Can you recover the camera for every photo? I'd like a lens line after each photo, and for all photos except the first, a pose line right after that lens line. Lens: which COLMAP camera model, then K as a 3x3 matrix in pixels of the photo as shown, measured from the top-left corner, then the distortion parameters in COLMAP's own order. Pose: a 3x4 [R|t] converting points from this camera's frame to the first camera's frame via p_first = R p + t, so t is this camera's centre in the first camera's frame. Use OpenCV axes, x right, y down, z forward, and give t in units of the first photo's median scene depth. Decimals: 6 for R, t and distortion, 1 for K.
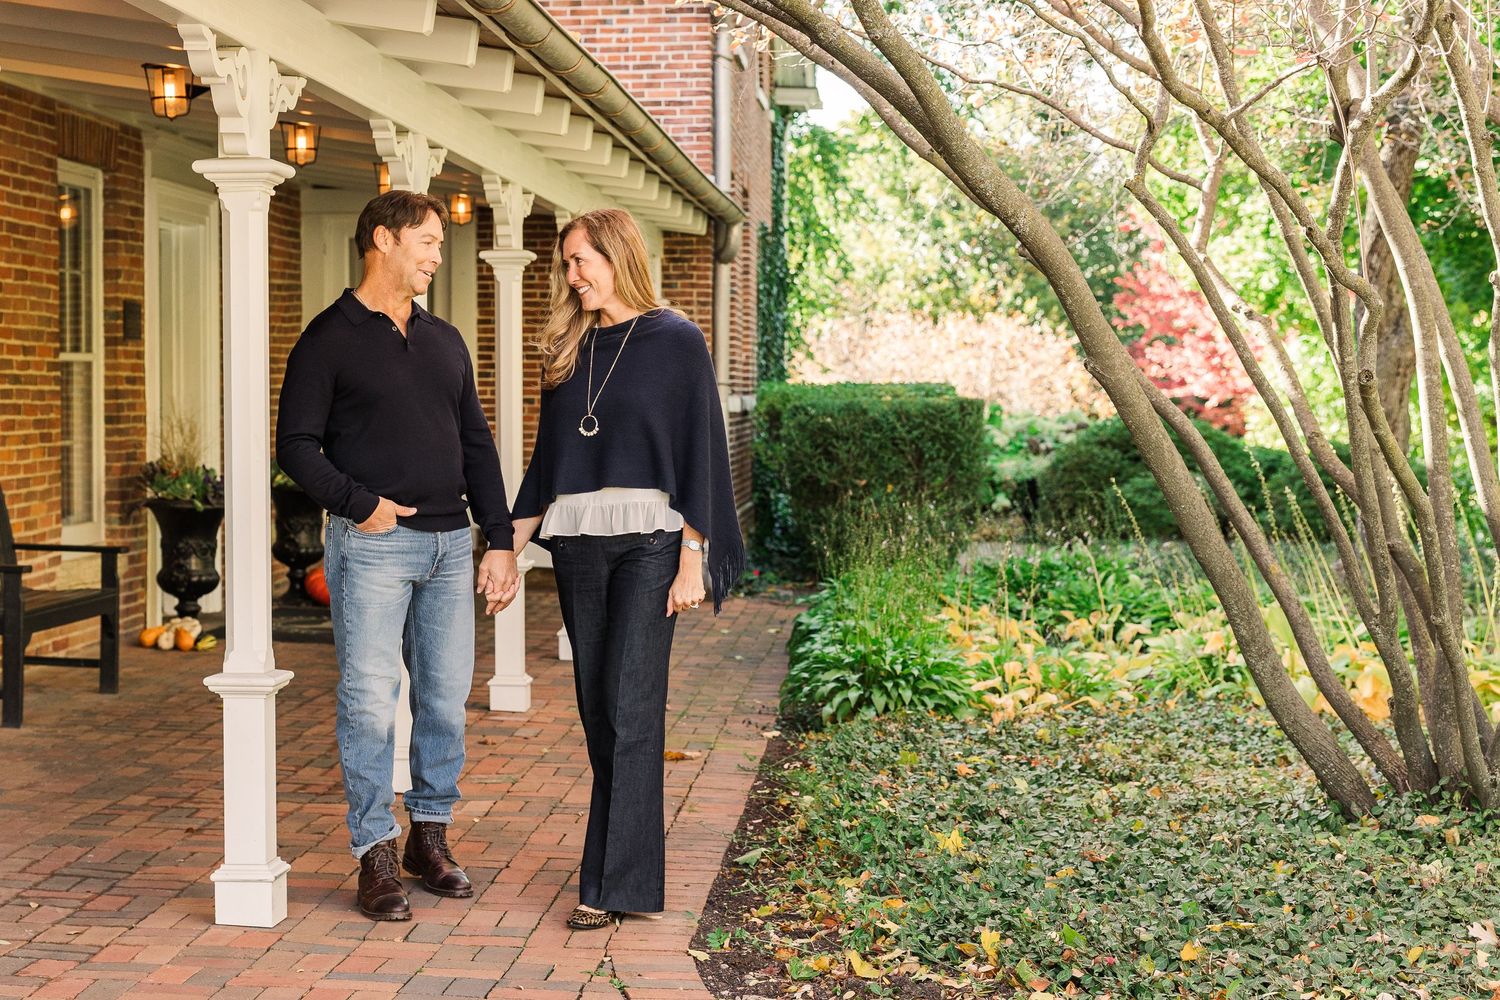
lens RADIAL K [[2571.3, 0, 600.9], [0, 2571.3, 461.6], [0, 0, 1]] dist [0.005111, 0.042439]
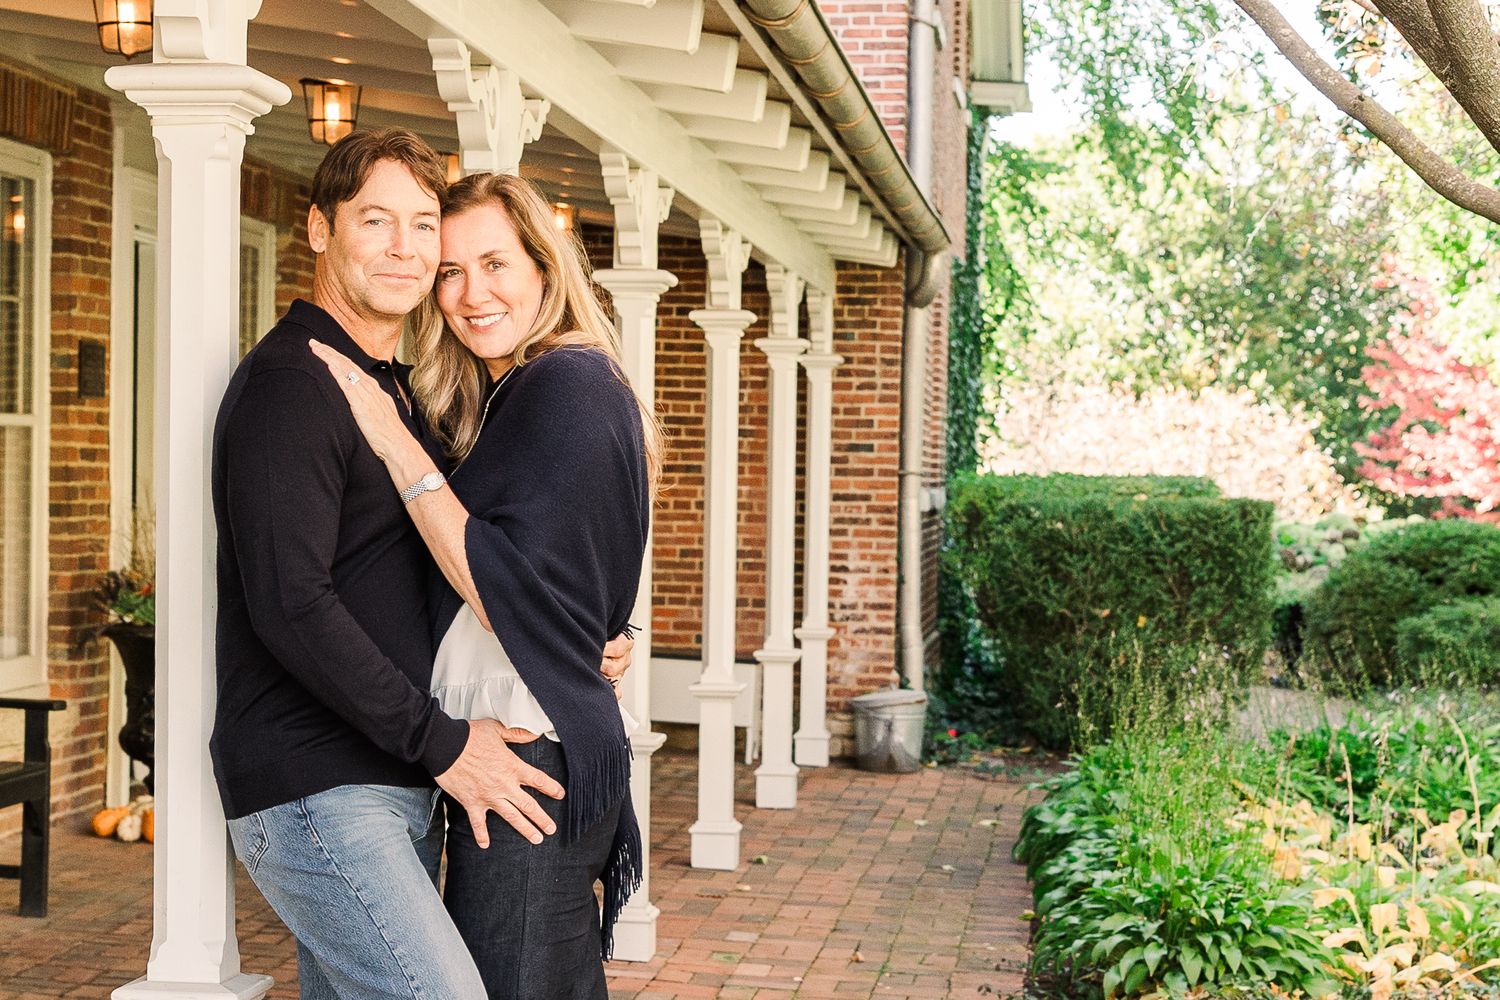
lens RADIAL K [[3061.4, 0, 618.0], [0, 3061.4, 612.3], [0, 0, 1]] dist [0.006791, -0.133872]
pose [[0.999390, 0.019481, -0.028968, -0.014290], [-0.018962, 0.999657, 0.018079, -0.006961], [0.029310, -0.017519, 0.999417, 0.184174]]
